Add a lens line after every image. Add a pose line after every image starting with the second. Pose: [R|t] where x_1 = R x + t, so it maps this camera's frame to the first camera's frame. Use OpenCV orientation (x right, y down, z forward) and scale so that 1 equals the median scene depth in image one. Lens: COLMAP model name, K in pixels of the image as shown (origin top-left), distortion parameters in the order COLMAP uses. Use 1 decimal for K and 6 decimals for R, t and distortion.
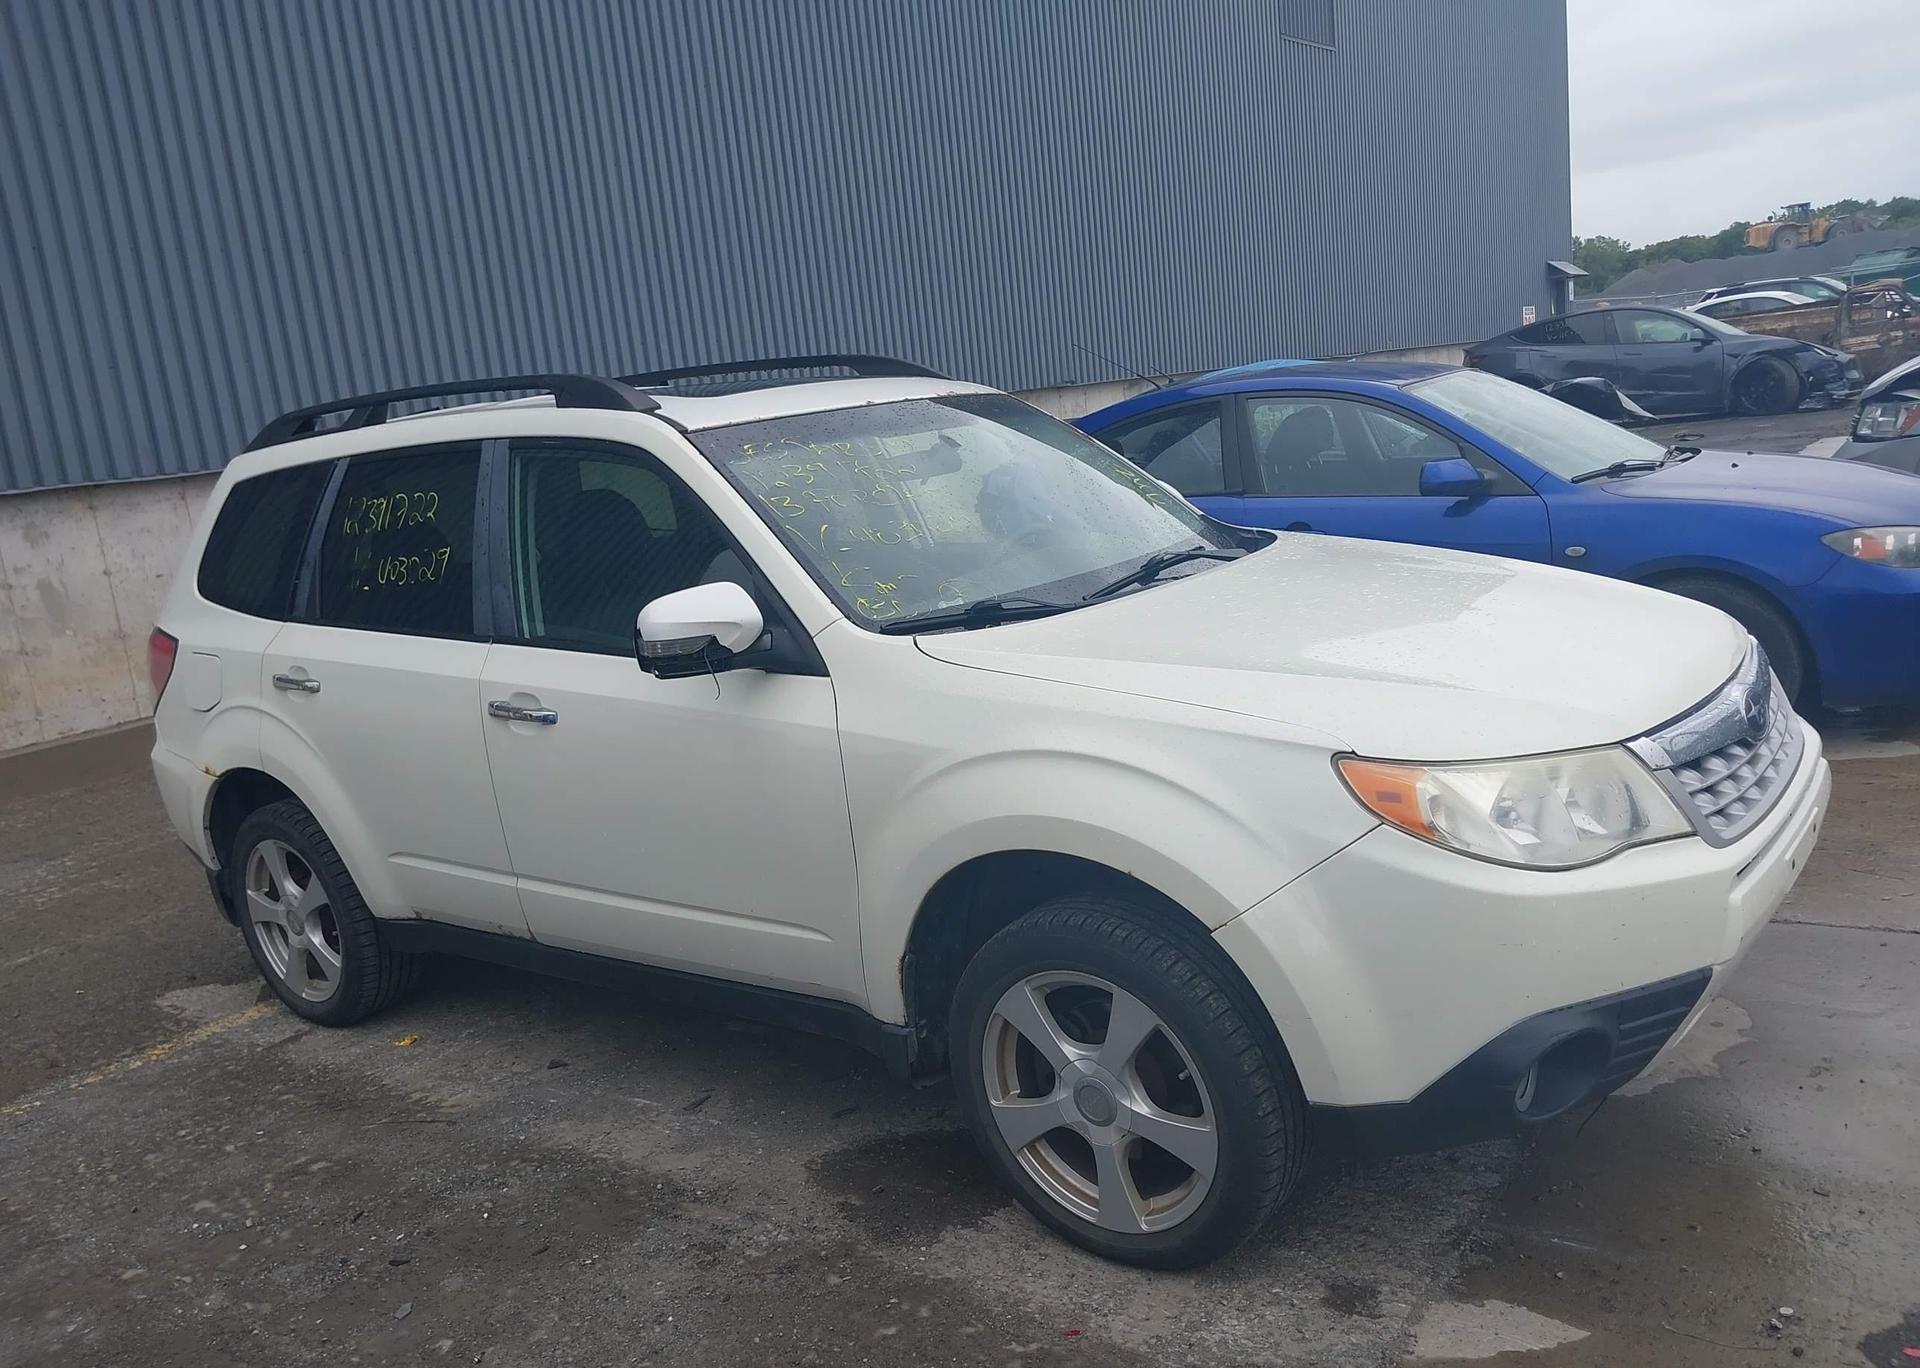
lens RADIAL K [[1476.5, 0, 970.4], [0, 1476.5, 684.3], [0, 0, 1]] dist [0.022093, -0.023831]
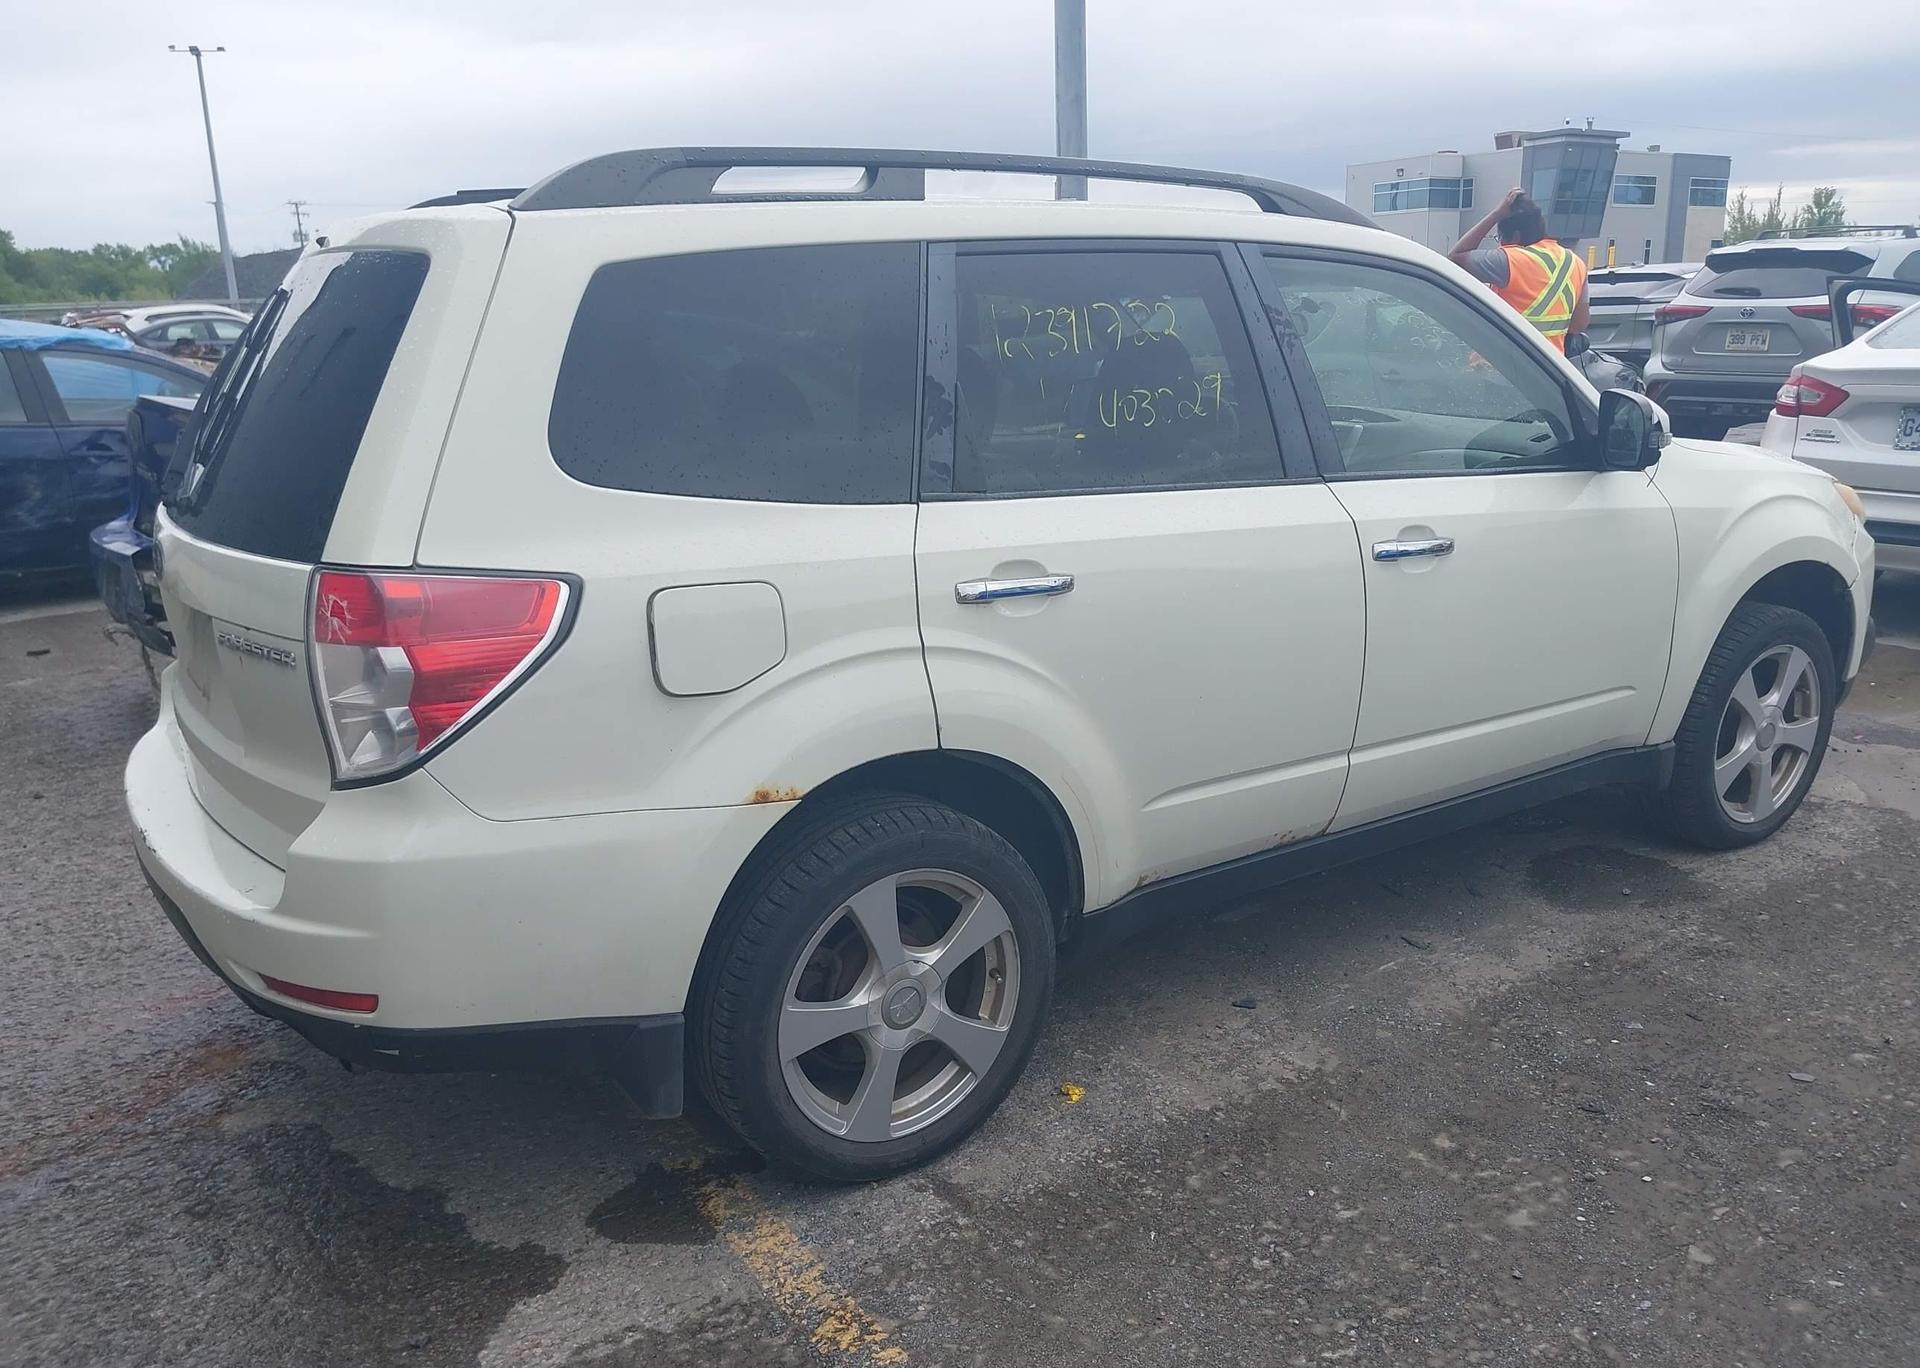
lens RADIAL K [[1476.5, 0, 970.4], [0, 1476.5, 684.3], [0, 0, 1]] dist [0.022093, -0.023831]
pose [[0.346663, -0.120829, 0.930175, -1.182258], [0.173005, 0.982891, 0.063200, -0.002979], [-0.921897, 0.139016, 0.361636, 0.884094]]
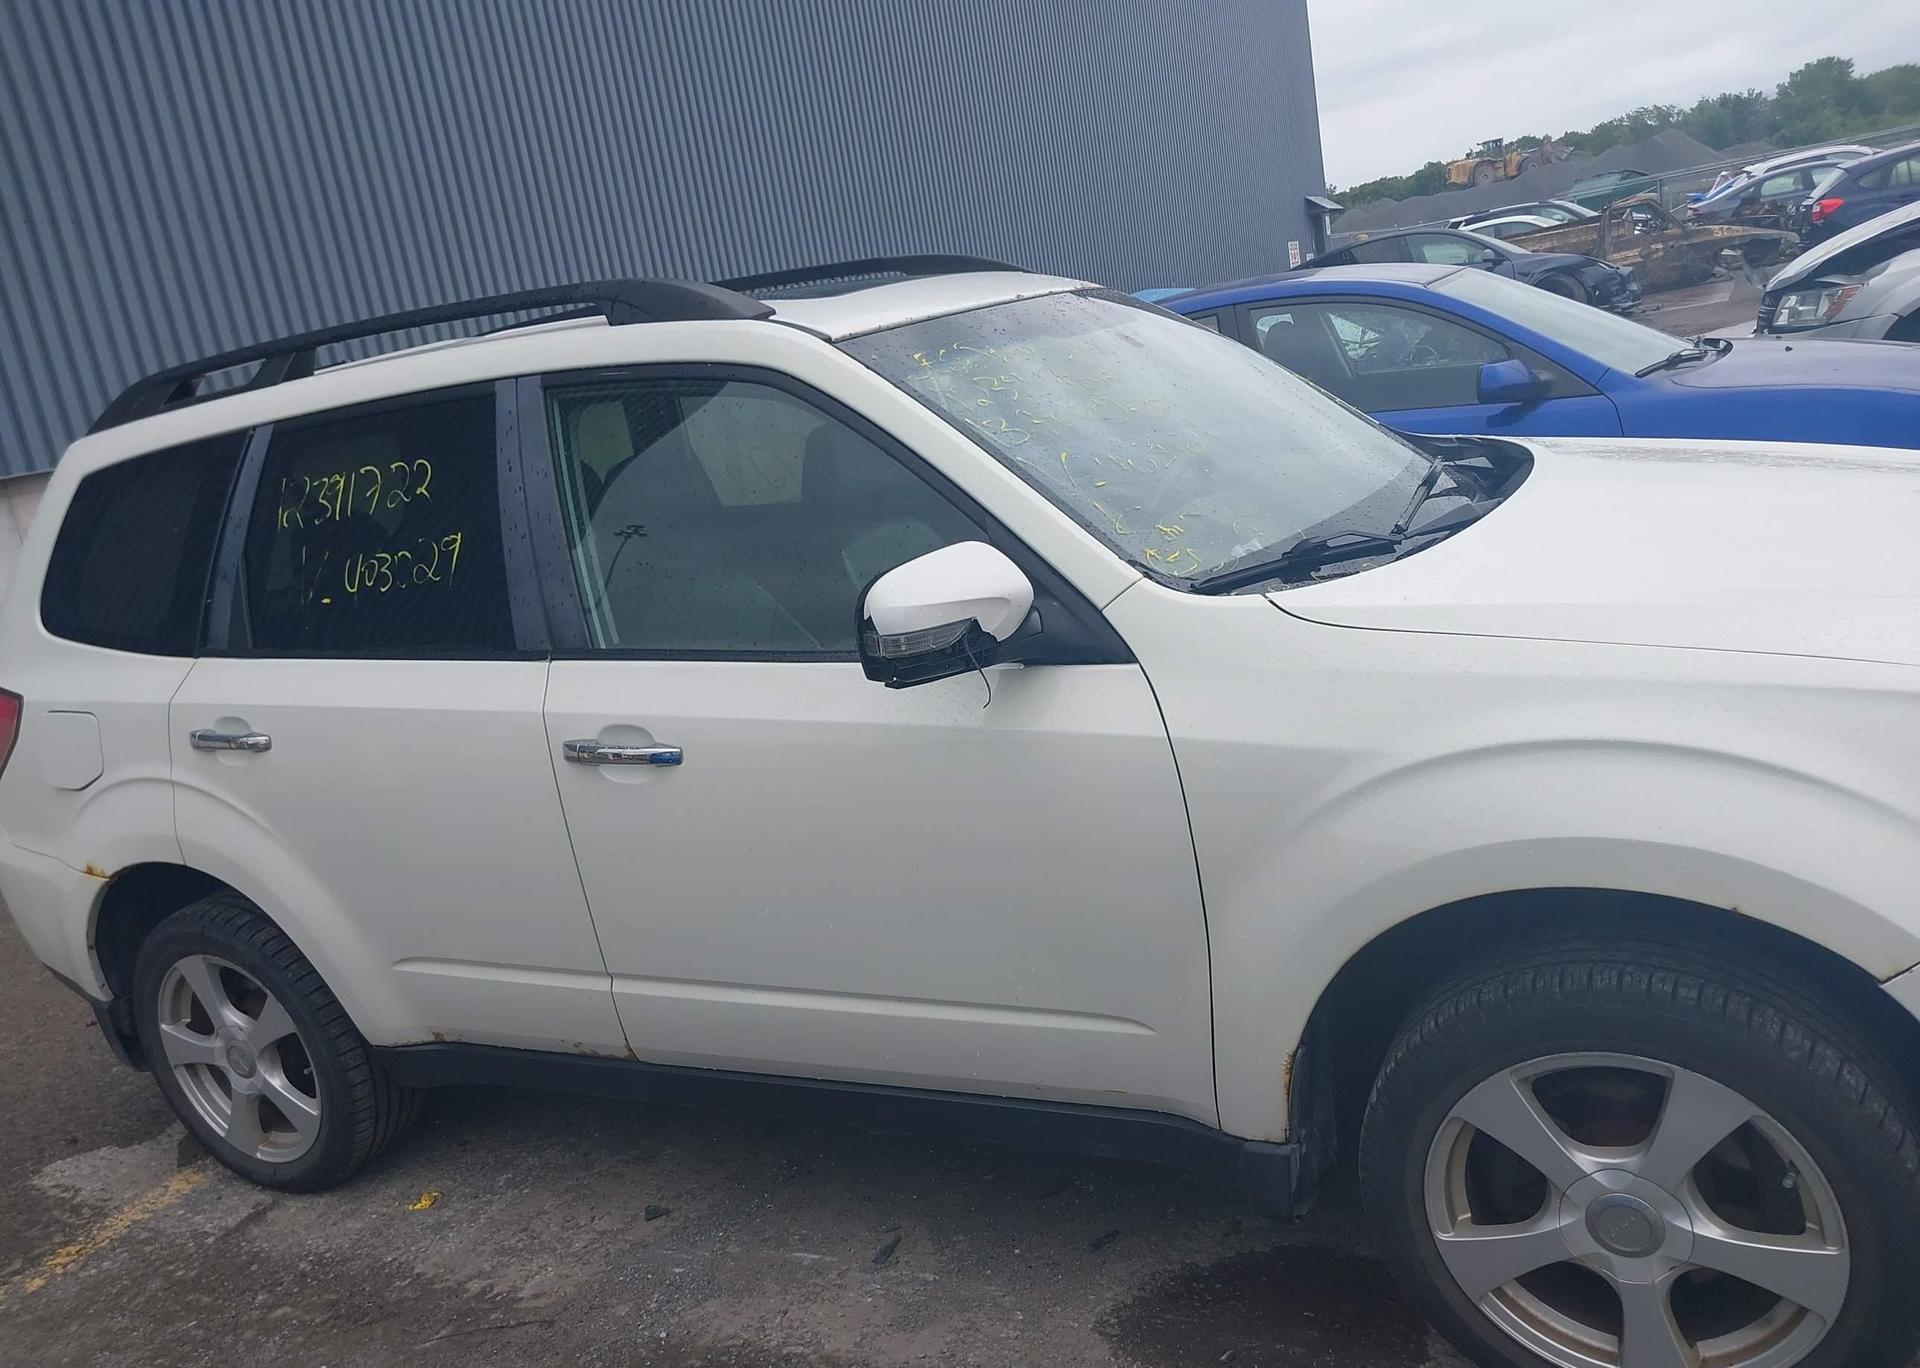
lens RADIAL K [[1480.3, 0, 960.0], [0, 1480.3, 684.0], [0, 0, 1]] dist [0.049639, -0.060821]
pose [[0.985492, -0.091496, 0.142949, -0.228209], [0.088709, 0.995724, 0.025758, -0.016981], [-0.144695, -0.012704, 0.989395, 0.253564]]
